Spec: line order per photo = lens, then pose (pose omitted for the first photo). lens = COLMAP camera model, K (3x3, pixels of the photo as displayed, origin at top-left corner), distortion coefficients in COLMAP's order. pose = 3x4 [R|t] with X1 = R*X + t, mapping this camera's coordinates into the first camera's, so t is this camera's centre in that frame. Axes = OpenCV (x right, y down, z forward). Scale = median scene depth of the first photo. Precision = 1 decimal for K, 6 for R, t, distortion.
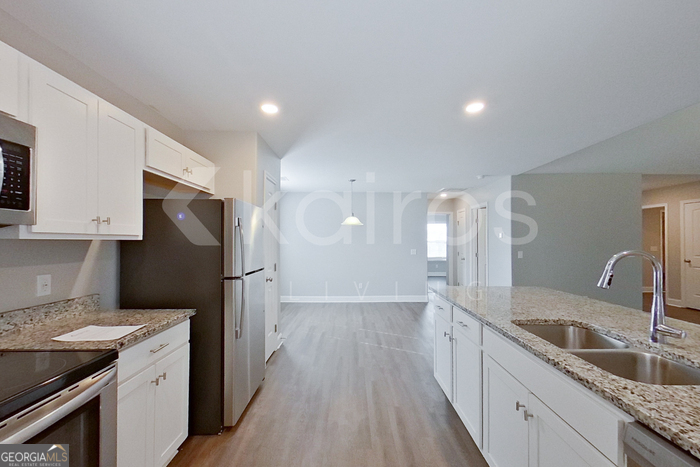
lens RADIAL K [[297.7, 0, 349.5], [0, 297.7, 231.2], [0, 0, 1]] dist [-0.001829, -0.000502]
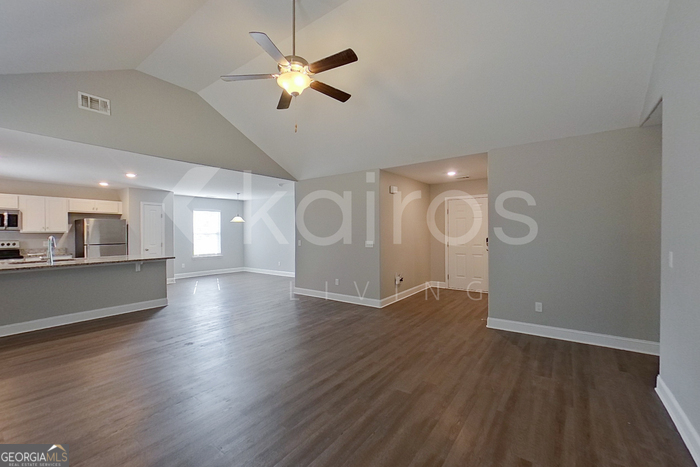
lens RADIAL K [[297.7, 0, 349.5], [0, 297.7, 231.2], [0, 0, 1]] dist [-0.001829, -0.000502]
pose [[0.813288, -0.000819, -0.581860, 3.165454], [0.022967, 0.999265, 0.030695, -0.013737], [0.581407, -0.038328, 0.812709, 0.098970]]
